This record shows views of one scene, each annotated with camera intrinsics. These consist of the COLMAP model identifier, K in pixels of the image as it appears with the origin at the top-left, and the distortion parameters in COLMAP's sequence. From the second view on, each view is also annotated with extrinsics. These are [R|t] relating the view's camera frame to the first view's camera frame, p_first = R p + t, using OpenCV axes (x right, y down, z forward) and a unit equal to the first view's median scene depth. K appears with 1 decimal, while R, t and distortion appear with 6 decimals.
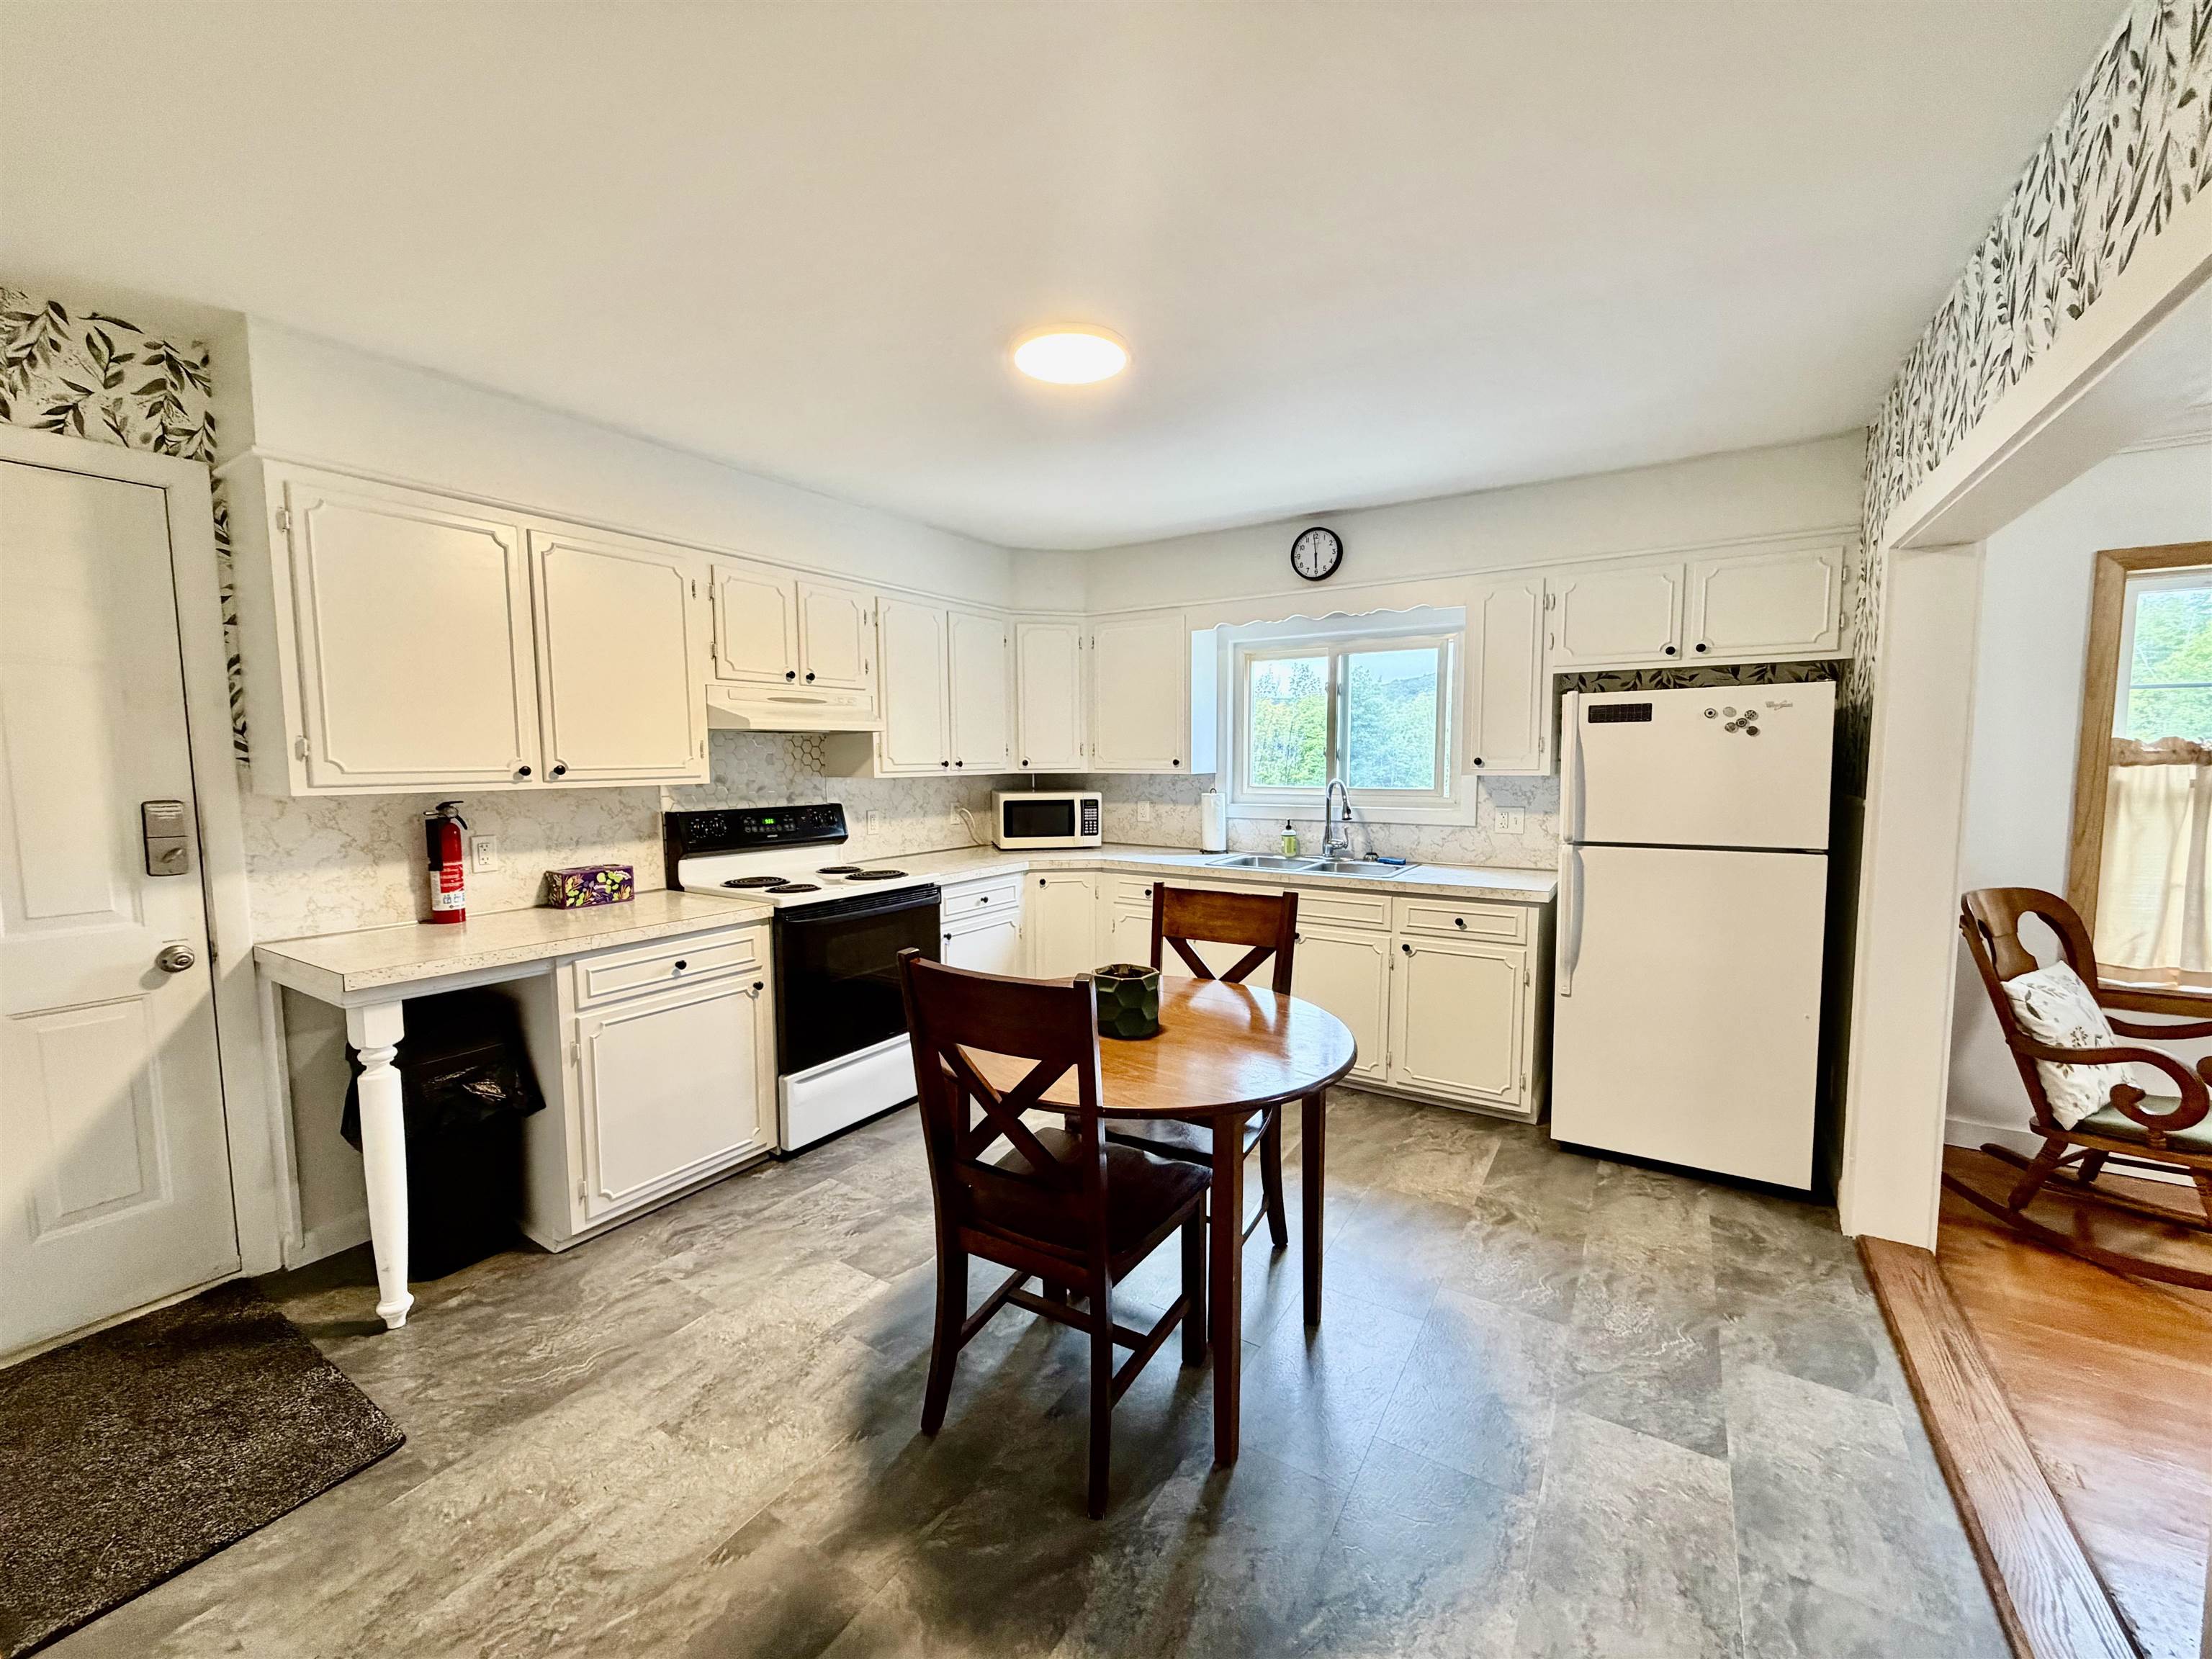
lens RADIAL K [[879.7, 0, 1103.5], [0, 879.7, 826.7], [0, 0, 1]] dist [-0.001091, 0.000164]
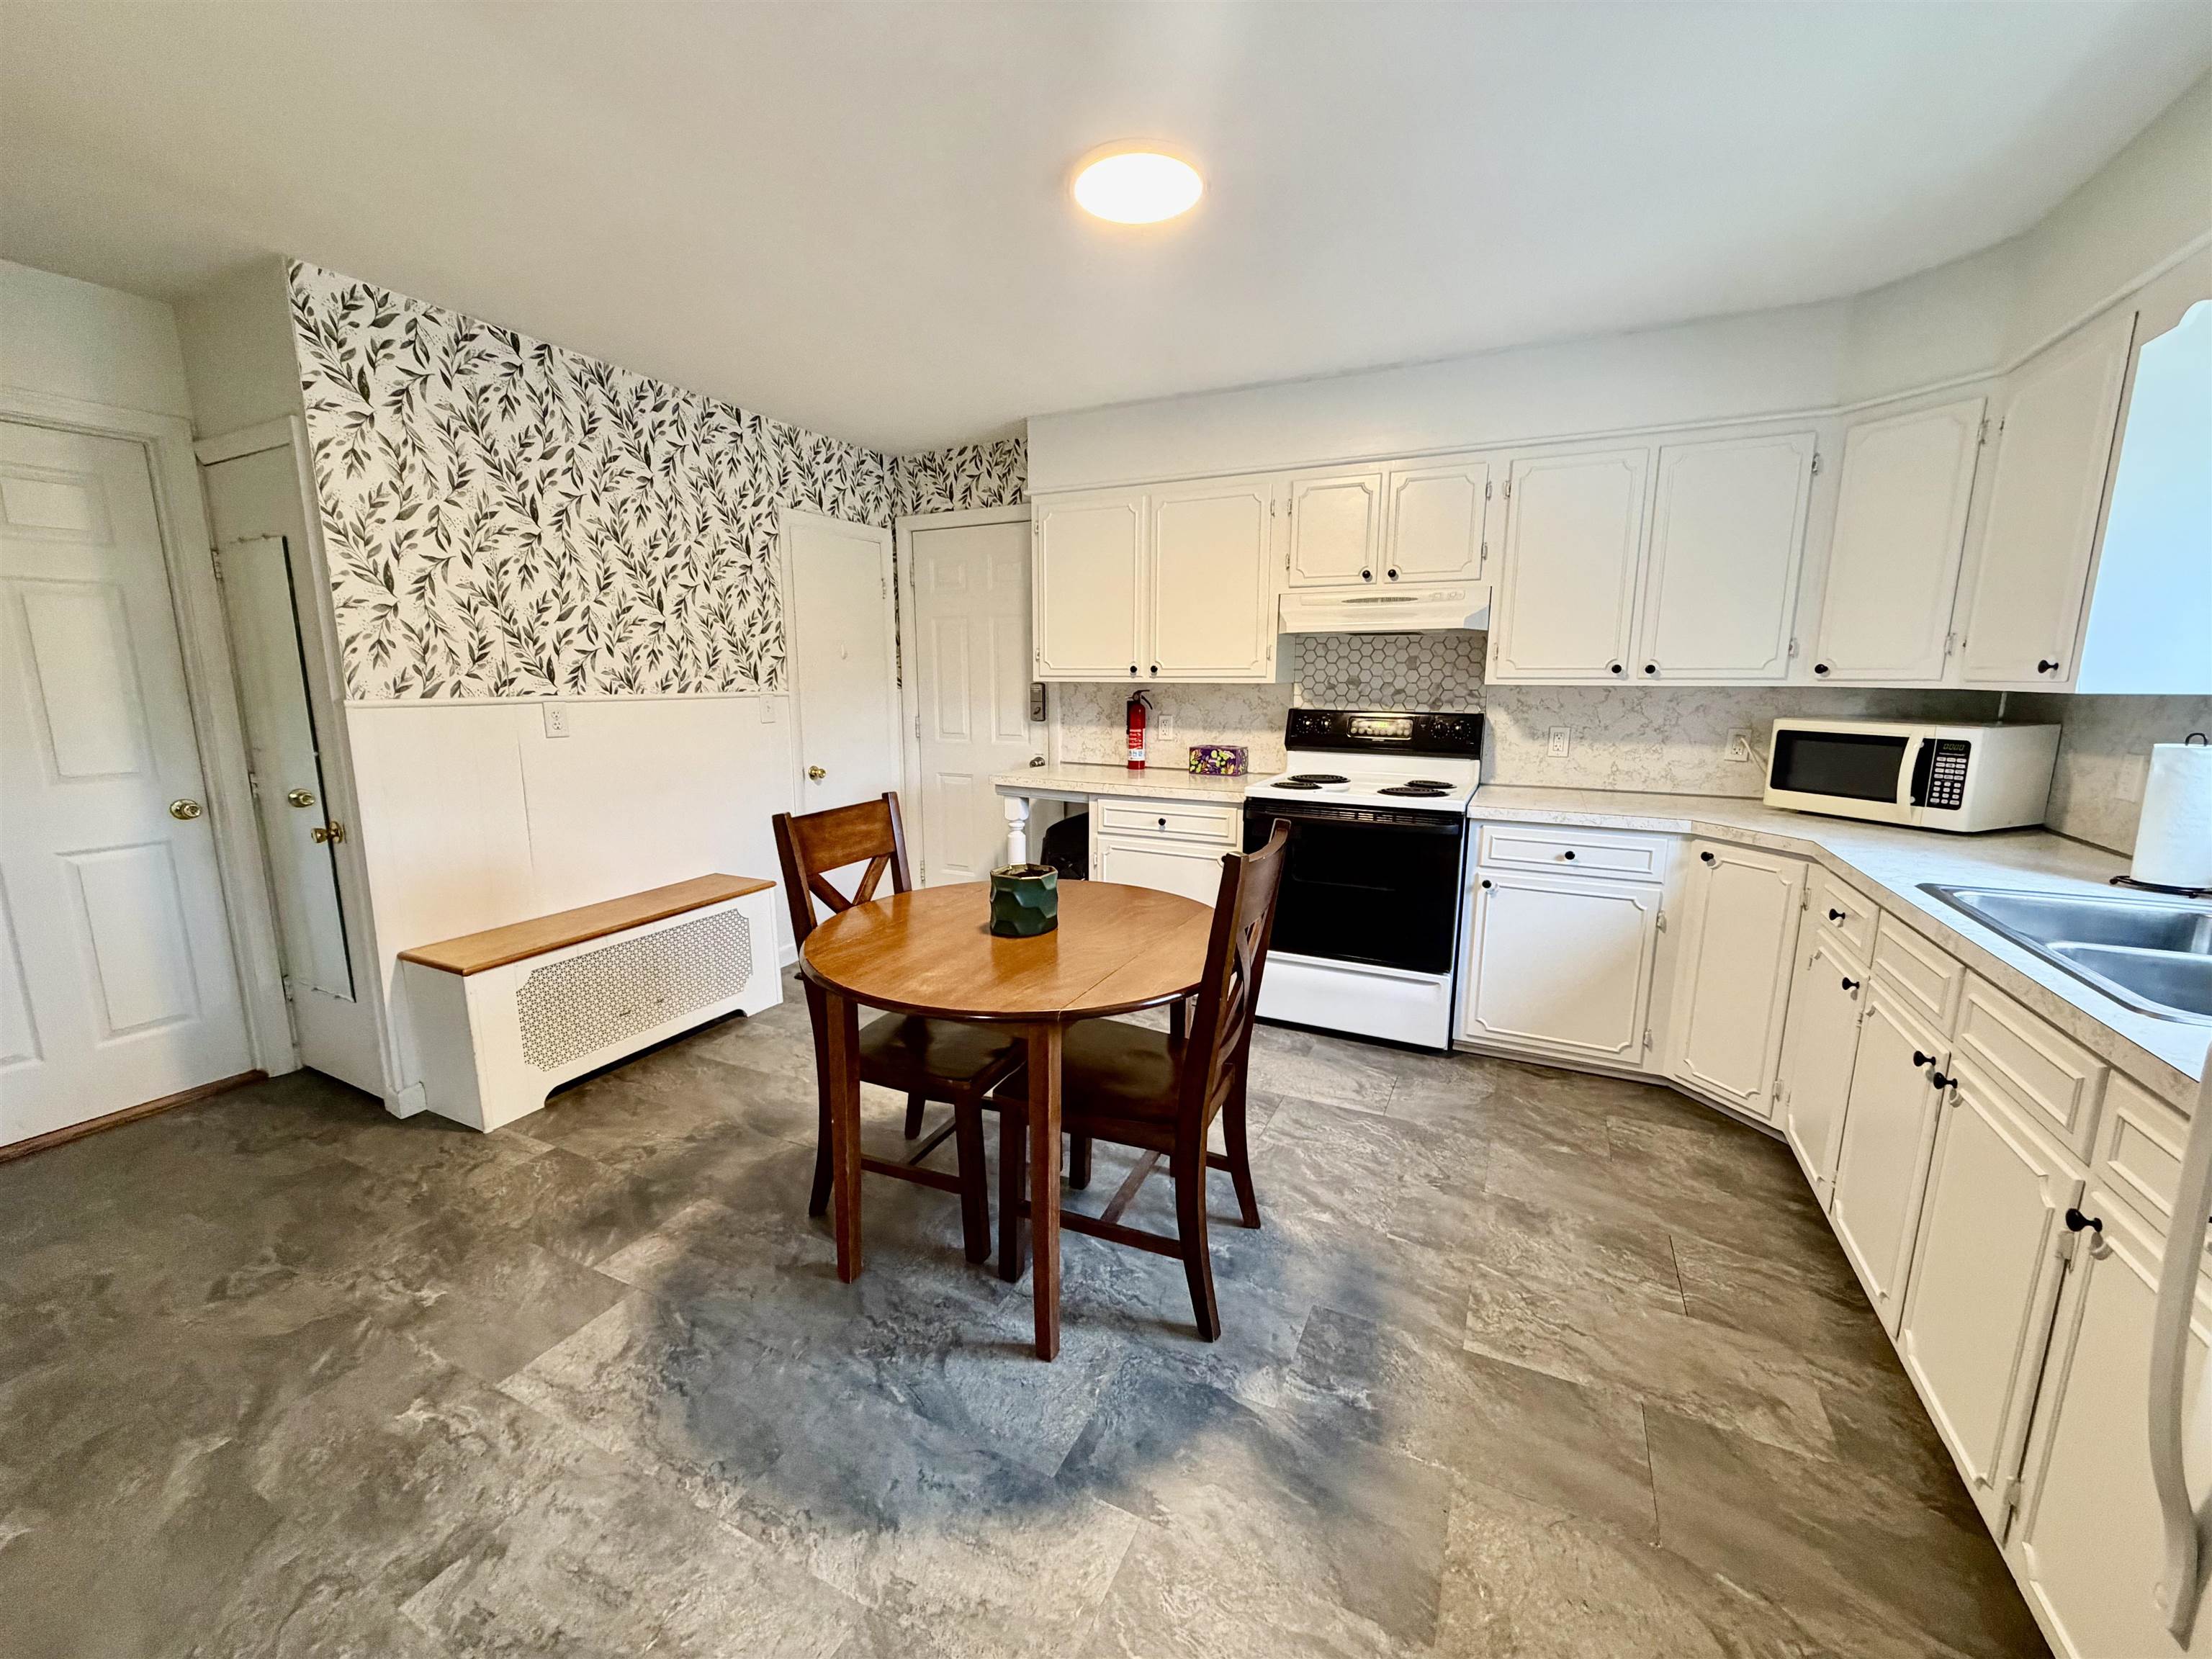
lens RADIAL K [[879.7, 0, 1101.1], [0, 879.7, 826.1], [0, 0, 1]] dist [-0.001091, 0.000164]
pose [[0.110806, 0.174710, -0.978365, 0.723359], [-0.083060, 0.982611, 0.166061, -0.040656], [0.990365, 0.062862, 0.123391, 0.700623]]
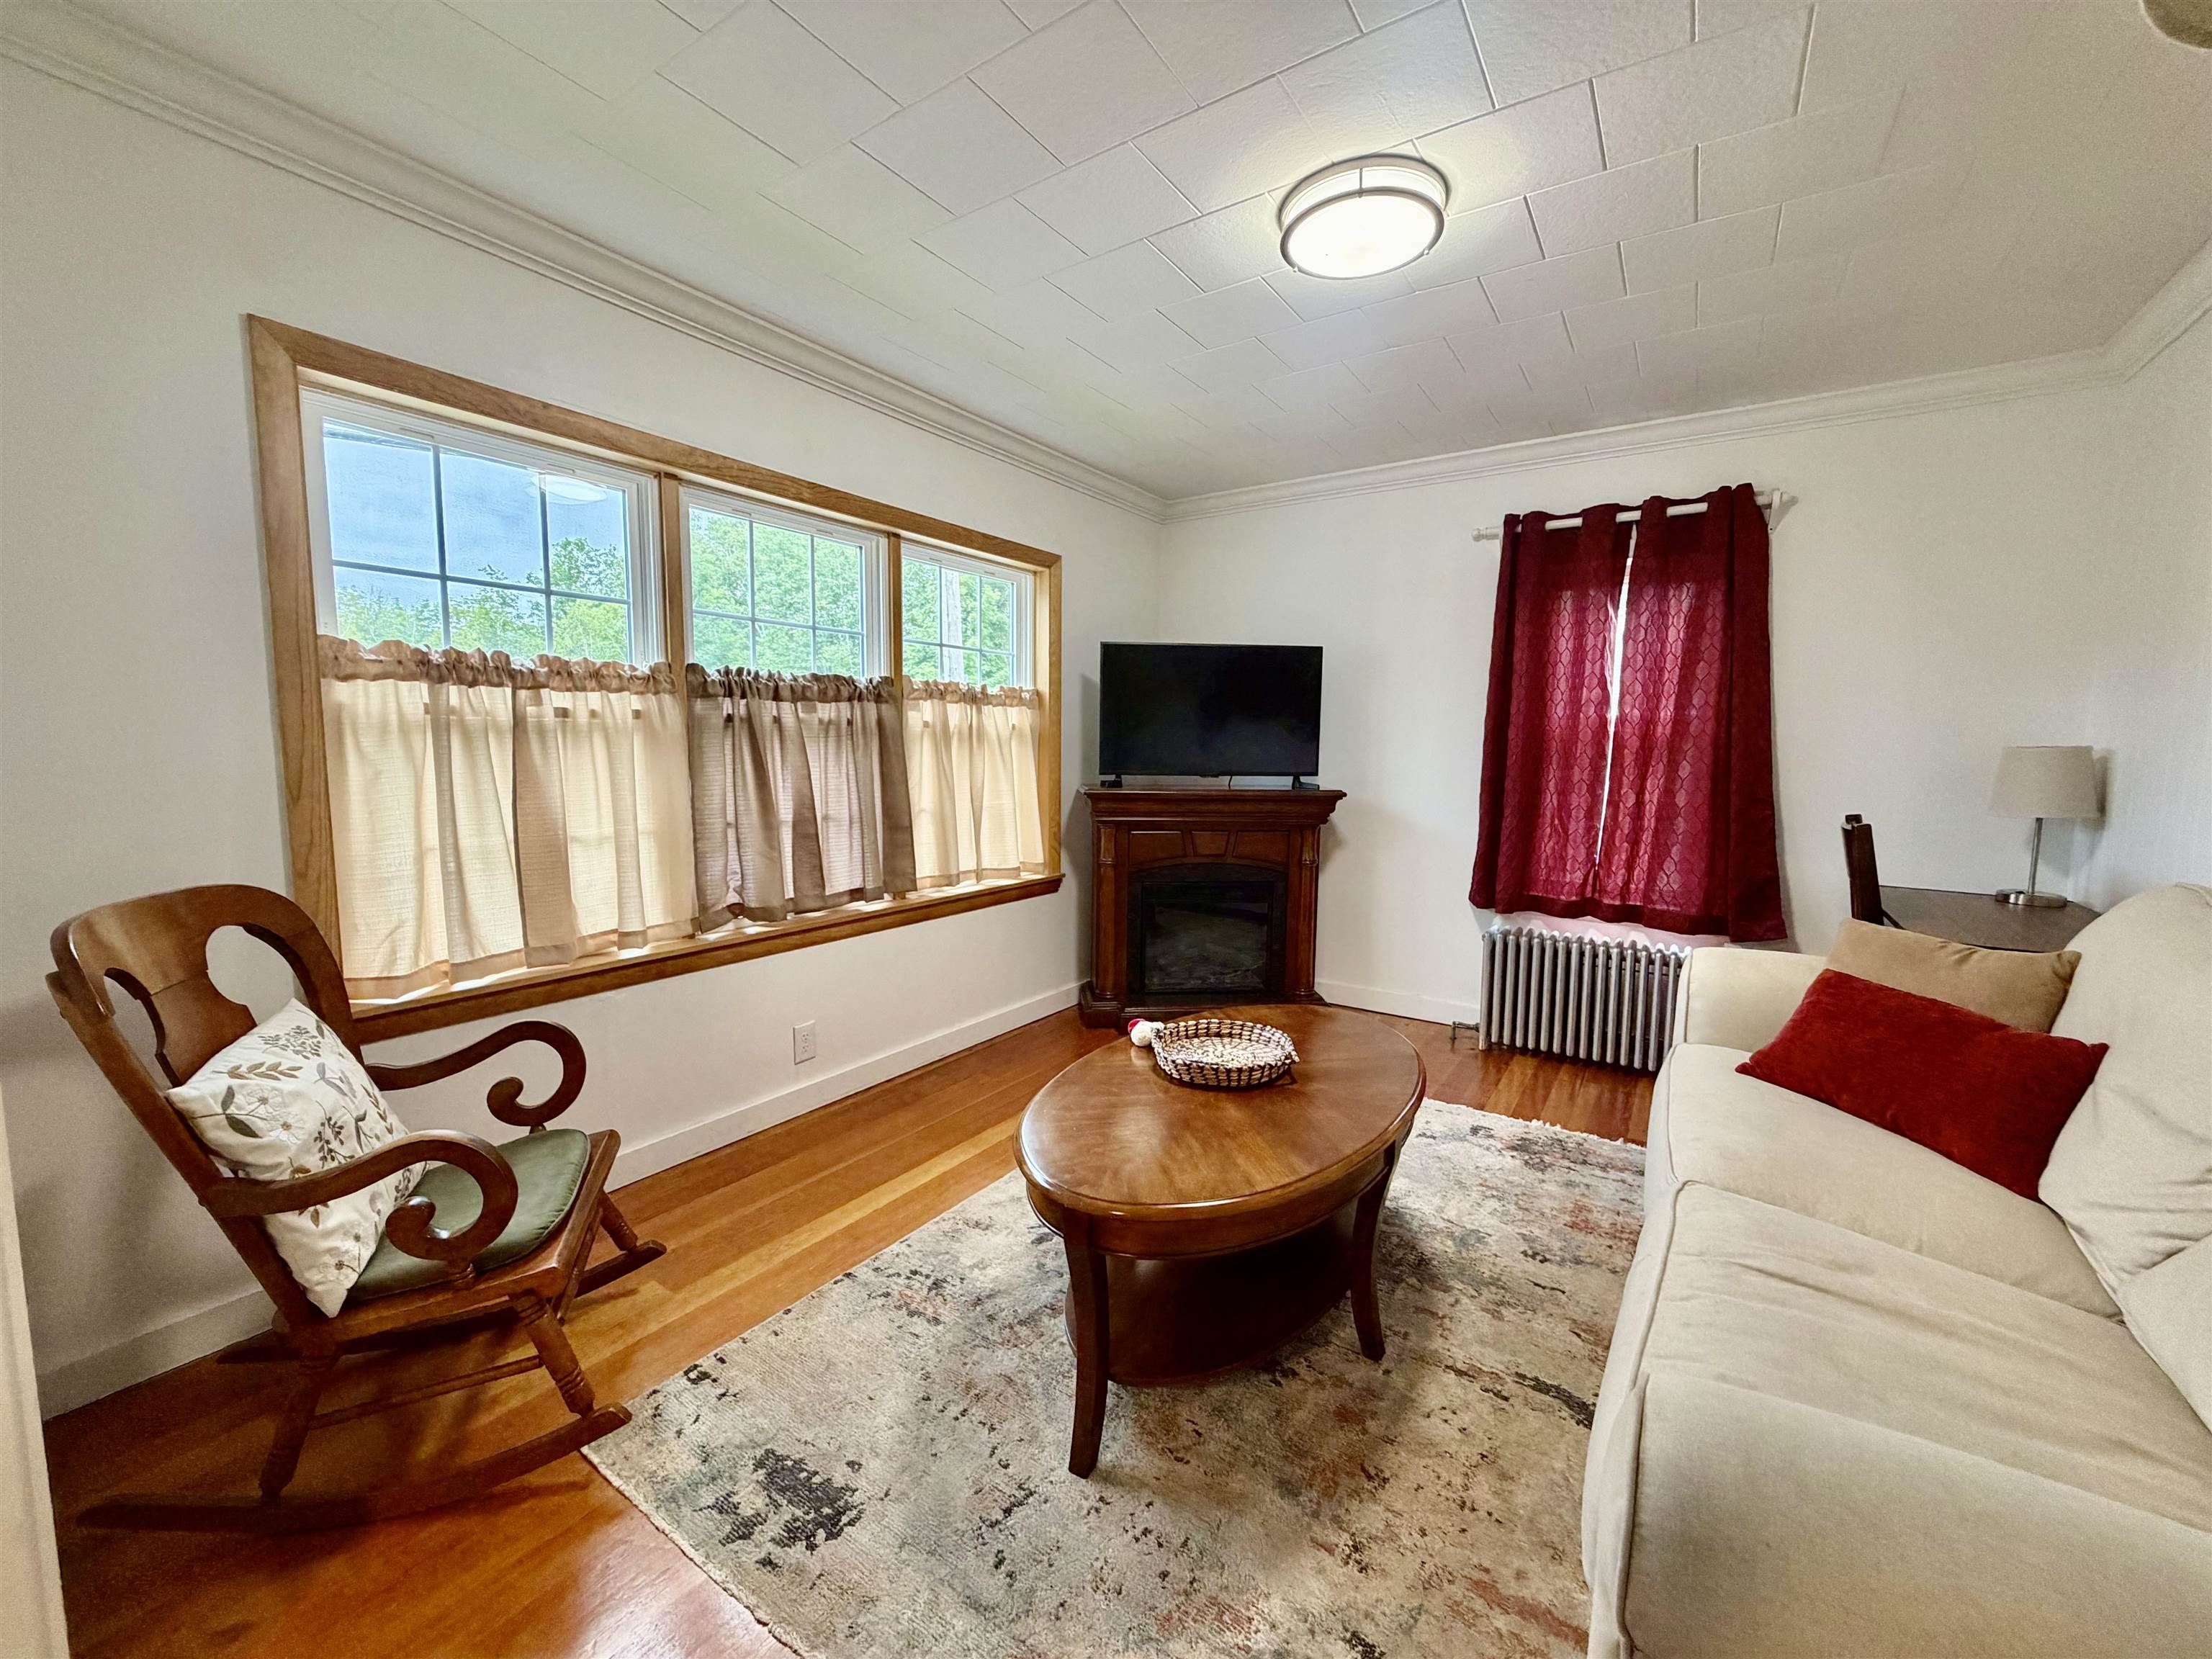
lens RADIAL K [[879.7, 0, 1100.0], [0, 879.7, 832.9], [0, 0, 1]] dist [-0.001091, 0.000164]
pose [[0.031645, -0.094762, 0.994997, 0.507967], [0.070716, 0.993213, 0.092343, 0.024613], [-0.996994, 0.067440, 0.038132, 0.411427]]
